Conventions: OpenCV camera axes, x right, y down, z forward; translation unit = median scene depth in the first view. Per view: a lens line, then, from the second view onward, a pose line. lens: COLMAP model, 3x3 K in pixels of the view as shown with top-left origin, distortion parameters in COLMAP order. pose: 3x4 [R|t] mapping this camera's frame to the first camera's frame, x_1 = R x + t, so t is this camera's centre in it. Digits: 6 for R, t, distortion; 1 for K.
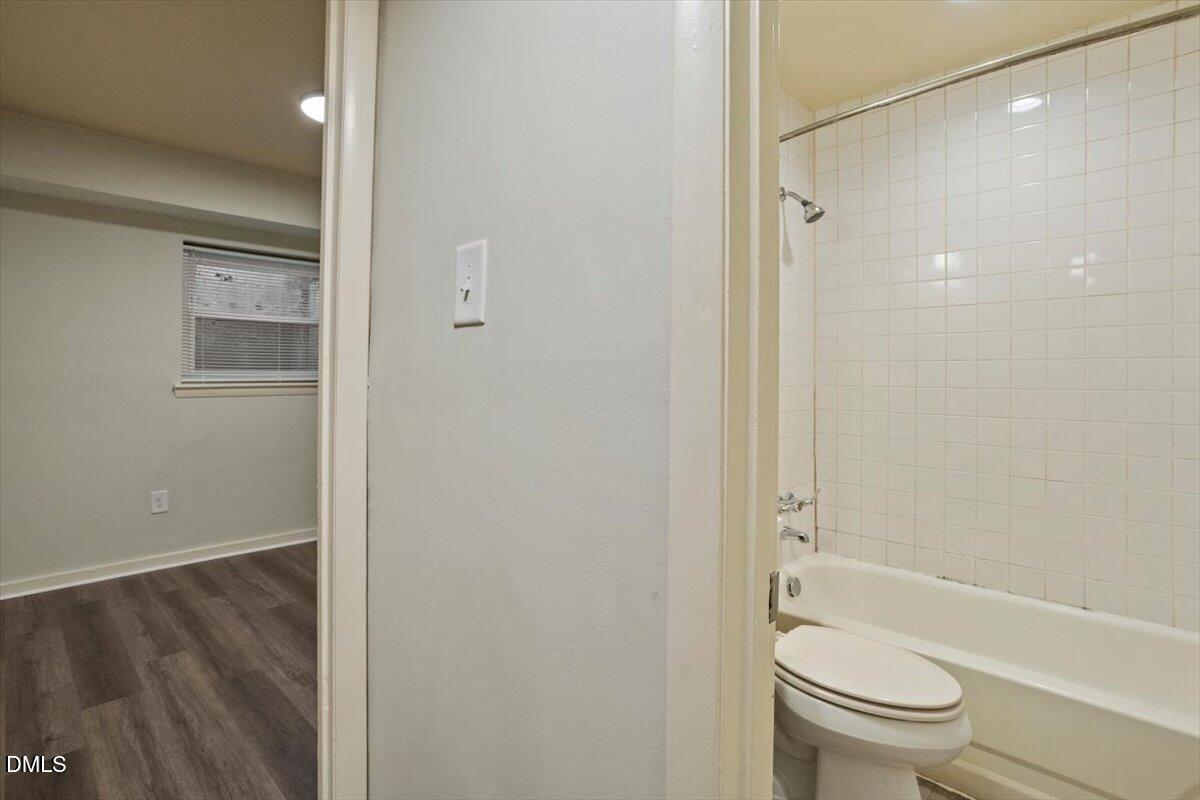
lens RADIAL K [[584.1, 0, 586.0], [0, 584.1, 372.5], [0, 0, 1]] dist [-0.033657, 0.022043]
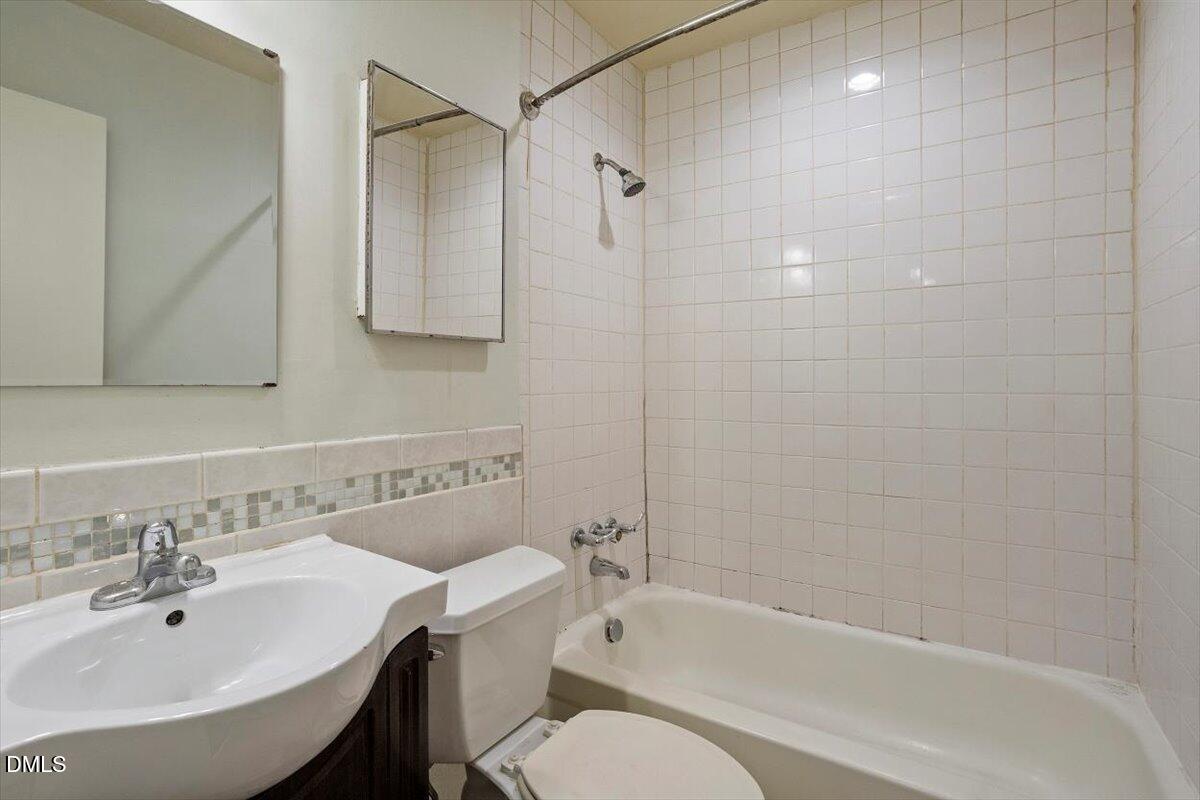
lens RADIAL K [[584.1, 0, 572.0], [0, 584.1, 379.2], [0, 0, 1]] dist [-0.033657, 0.022043]
pose [[0.986919, -0.005506, 0.161122, 0.167427], [0.004874, 0.999979, 0.004320, 0.001771], [-0.161142, -0.003478, 0.986925, 0.183872]]
